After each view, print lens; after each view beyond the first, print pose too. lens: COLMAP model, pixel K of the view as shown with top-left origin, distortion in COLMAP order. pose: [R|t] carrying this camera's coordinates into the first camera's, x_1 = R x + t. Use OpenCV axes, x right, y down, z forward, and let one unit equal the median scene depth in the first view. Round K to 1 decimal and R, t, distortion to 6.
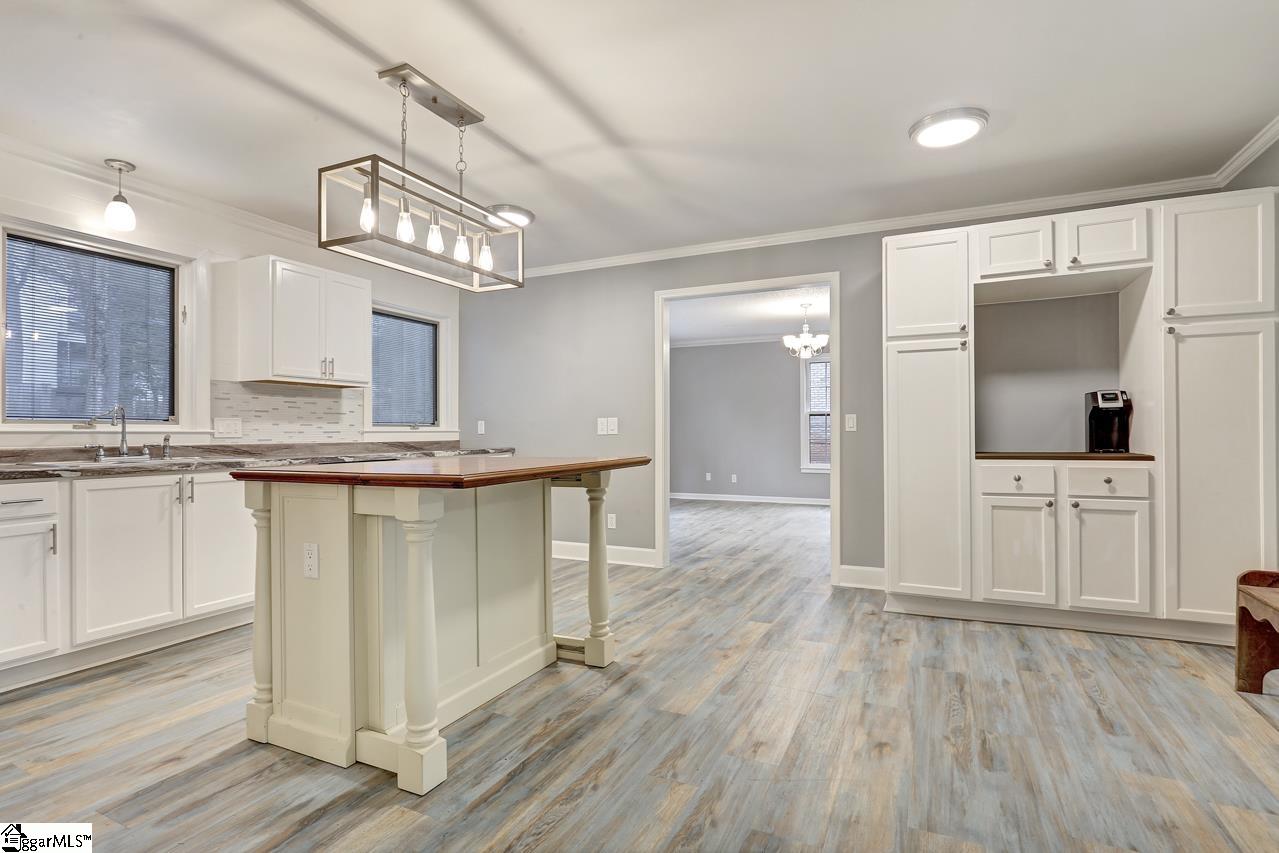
lens RADIAL K [[647.3, 0, 639.5], [0, 647.3, 426.5], [0, 0, 1]] dist [-0.005604, -0.000752]
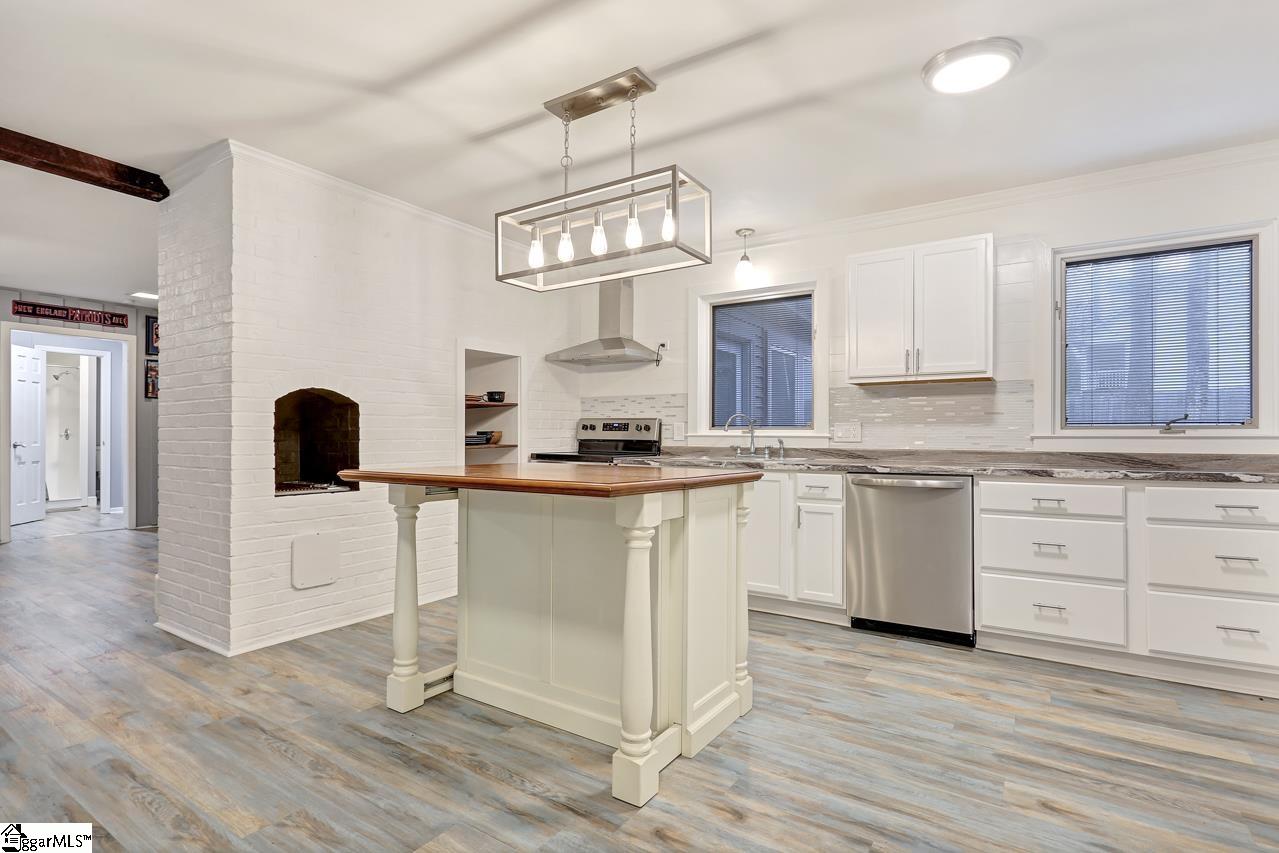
lens RADIAL K [[647.3, 0, 639.5], [0, 647.3, 426.5], [0, 0, 1]] dist [-0.005604, -0.000752]
pose [[-0.167140, -0.011415, -0.985867, 0.524037], [0.005050, 0.999910, -0.012434, 0.004290], [0.985920, -0.007057, -0.167067, 1.007799]]
